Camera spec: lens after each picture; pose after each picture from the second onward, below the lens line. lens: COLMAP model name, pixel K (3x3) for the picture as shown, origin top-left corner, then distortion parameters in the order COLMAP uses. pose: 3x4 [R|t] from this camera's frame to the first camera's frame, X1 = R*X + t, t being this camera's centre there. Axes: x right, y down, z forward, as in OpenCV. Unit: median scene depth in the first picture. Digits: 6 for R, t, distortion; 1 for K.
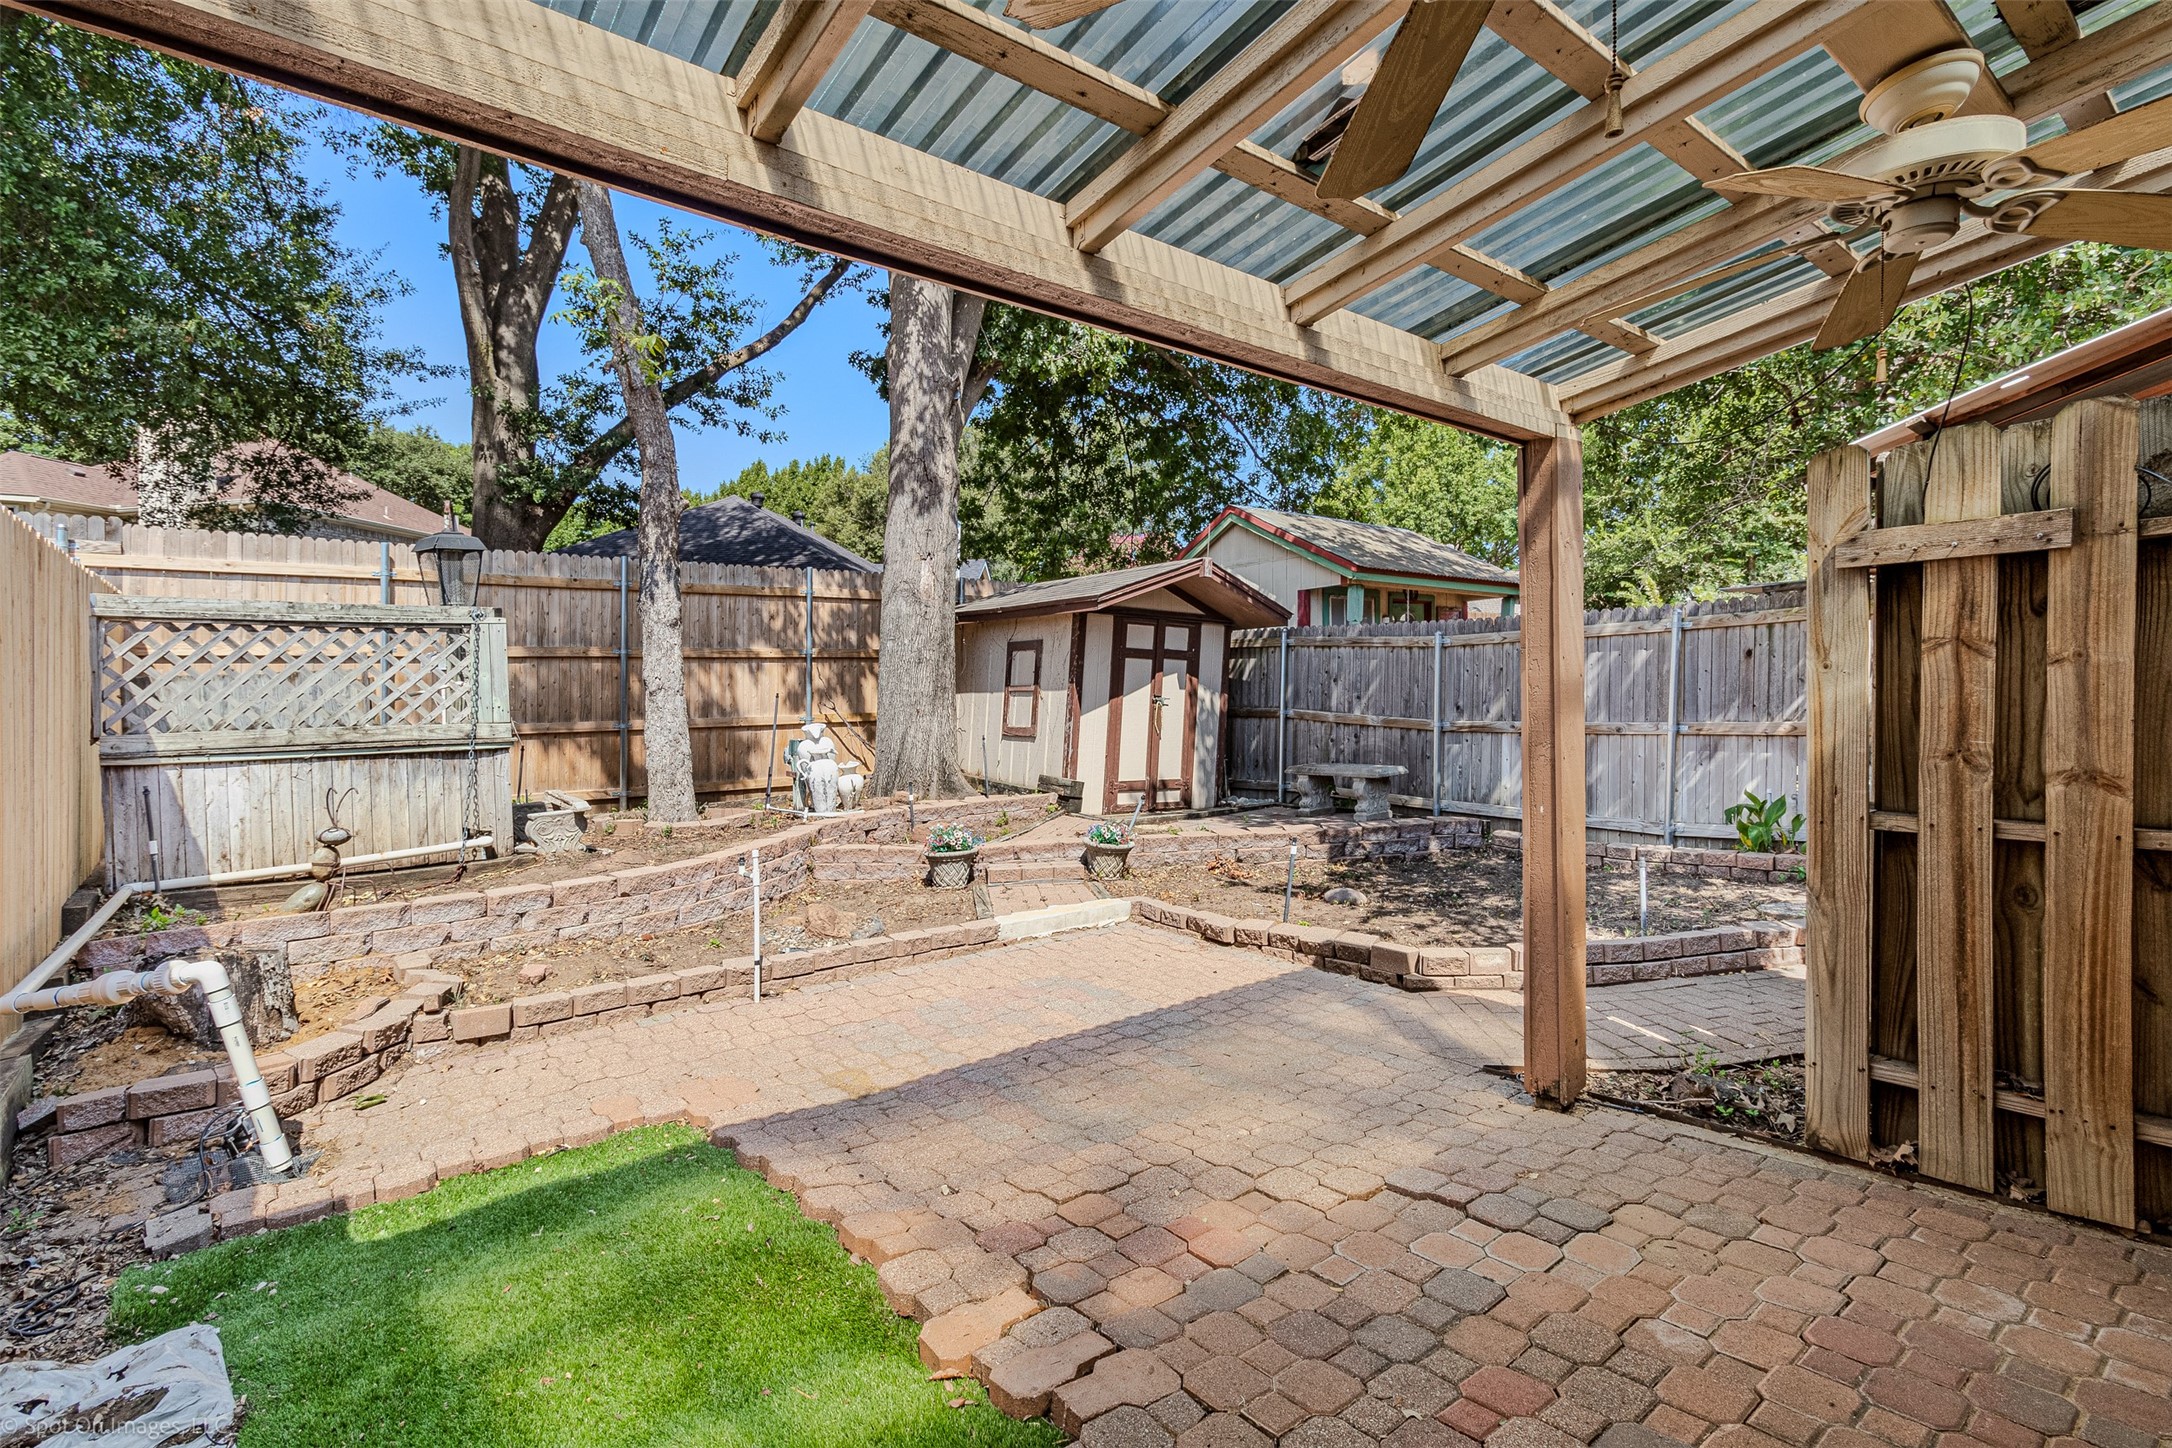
lens RADIAL K [[1011.4, 0, 1098.1], [0, 1011.4, 709.9], [0, 0, 1]] dist [0.002914, 0.000150]
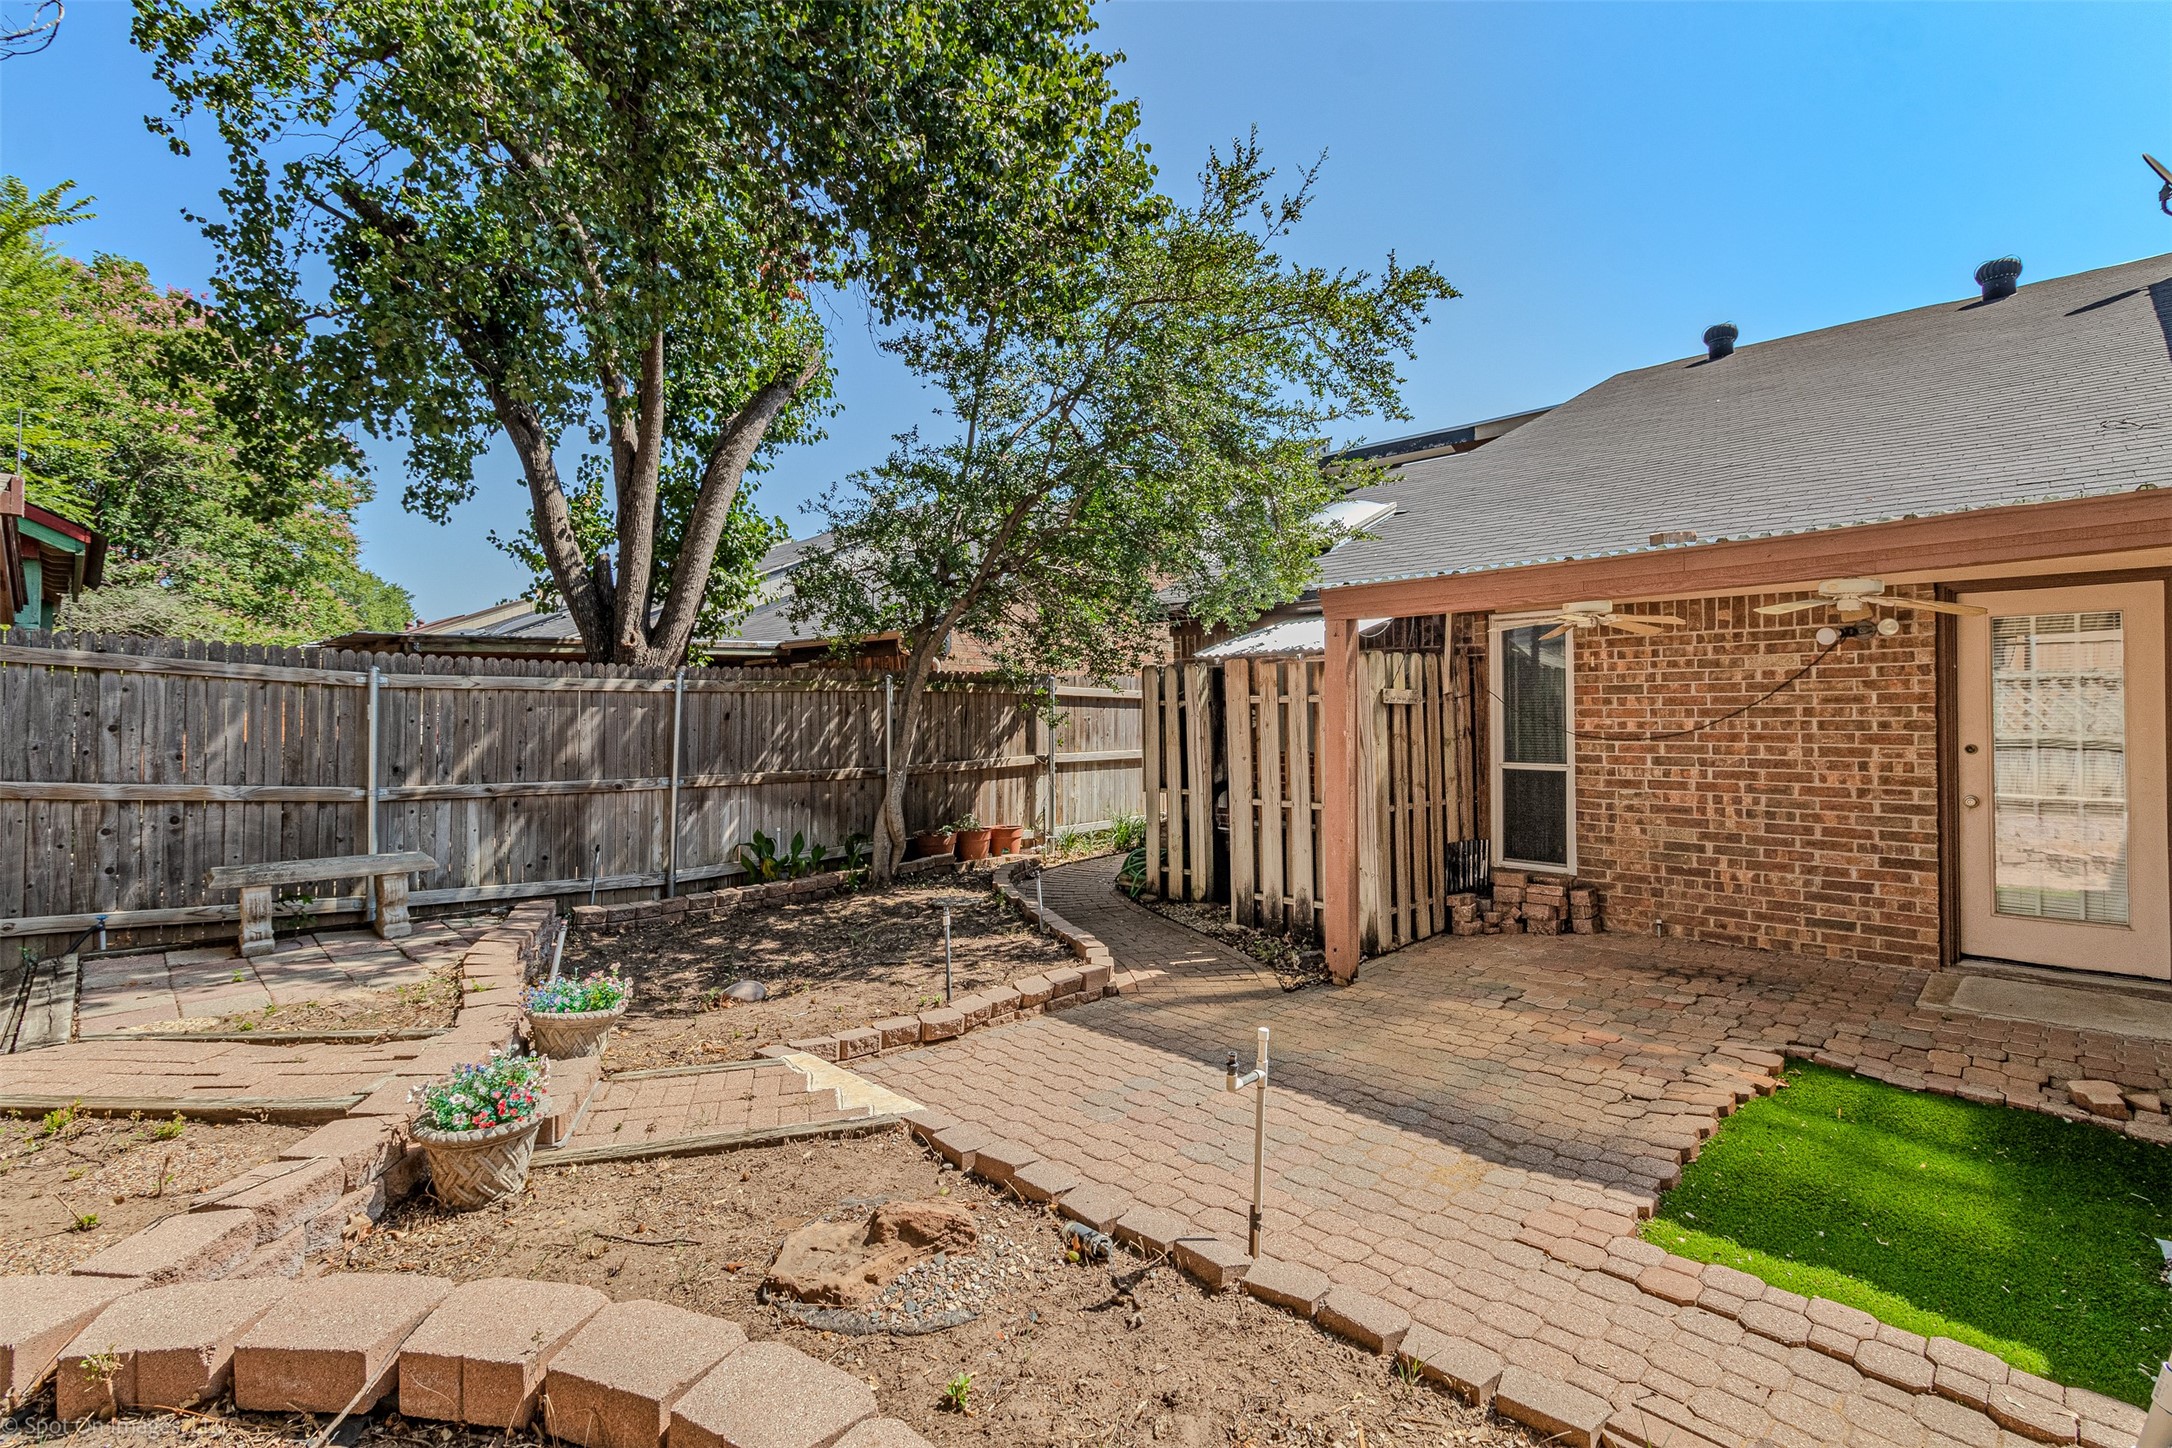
lens RADIAL K [[1011.4, 0, 1098.1], [0, 1011.4, 709.9], [0, 0, 1]] dist [0.002914, 0.000150]
pose [[-0.099259, 0.032354, 0.994536, -1.043958], [0.014629, 0.999411, -0.031052, -0.037189], [-0.994954, 0.011467, -0.099673, 1.278855]]
